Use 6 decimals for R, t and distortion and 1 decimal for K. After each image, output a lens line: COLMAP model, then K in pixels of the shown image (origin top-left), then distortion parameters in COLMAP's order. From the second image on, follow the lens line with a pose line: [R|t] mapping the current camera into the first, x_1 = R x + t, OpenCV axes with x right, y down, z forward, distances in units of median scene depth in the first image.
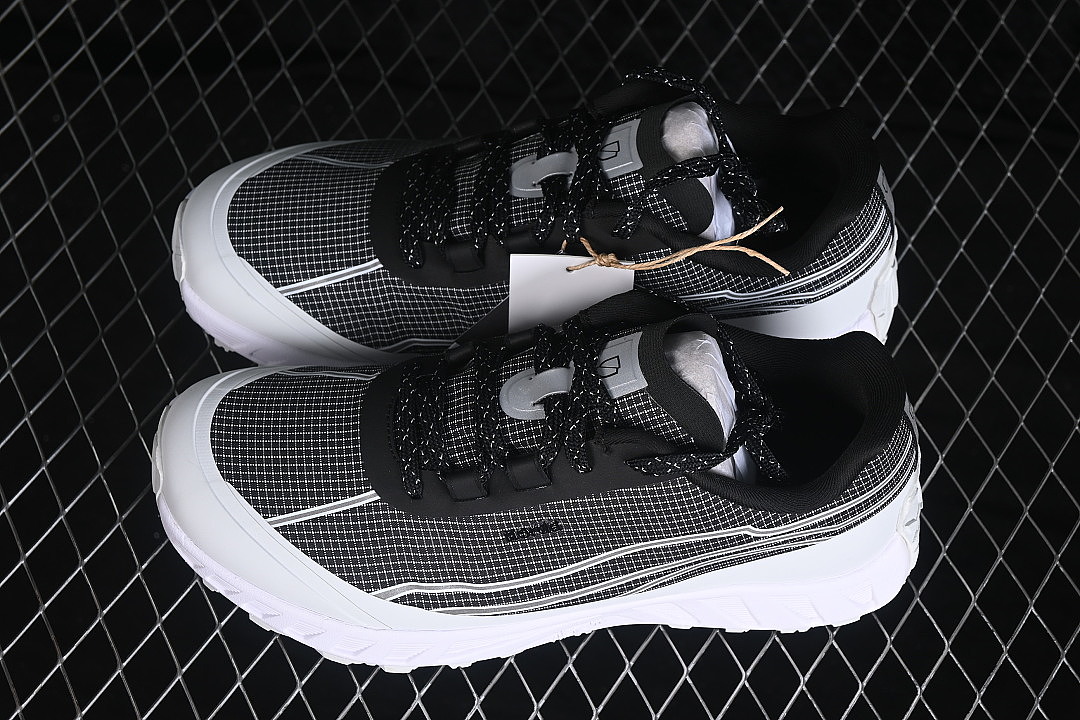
lens RADIAL K [[2355.0, 0, 540.0], [0, 2355.0, 360.0], [0, 0, 1]] dist [0.043222, -0.088719]
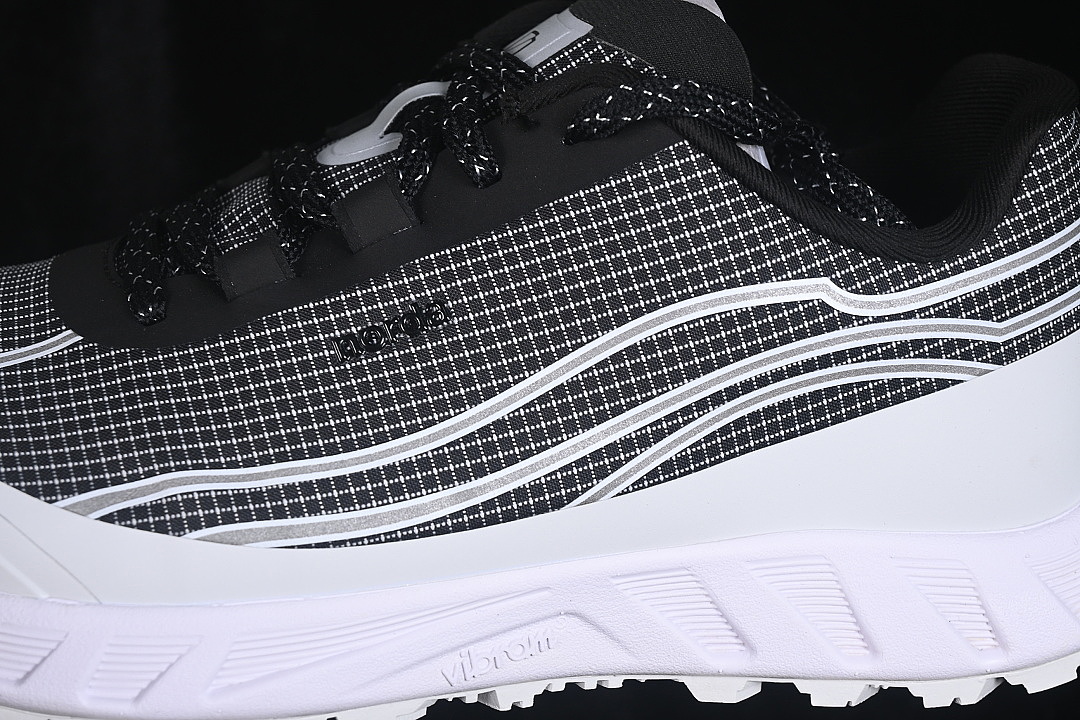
lens RADIAL K [[2355.0, 0, 540.0], [0, 2355.0, 360.0], [0, 0, 1]] dist [0.043222, -0.088719]
pose [[0.996188, -0.054737, 0.067923, -0.005752], [0.085609, 0.763002, -0.640702, 0.388846], [-0.016755, 0.644075, 0.764779, 0.621916]]
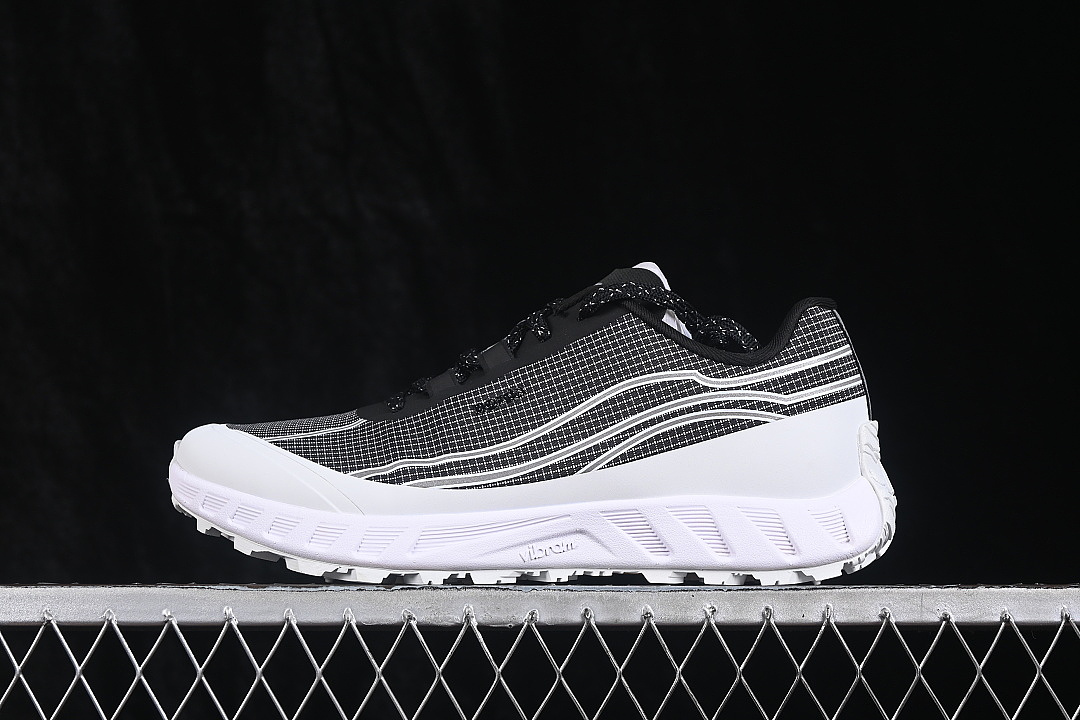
lens RADIAL K [[2355.0, 0, 540.0], [0, 2355.0, 360.0], [0, 0, 1]] dist [0.043222, -0.088719]
pose [[0.989355, -0.082338, -0.119991, 0.145304], [-0.064862, 0.488612, -0.870087, 0.991653], [0.130270, 0.868607, 0.478070, 0.463650]]
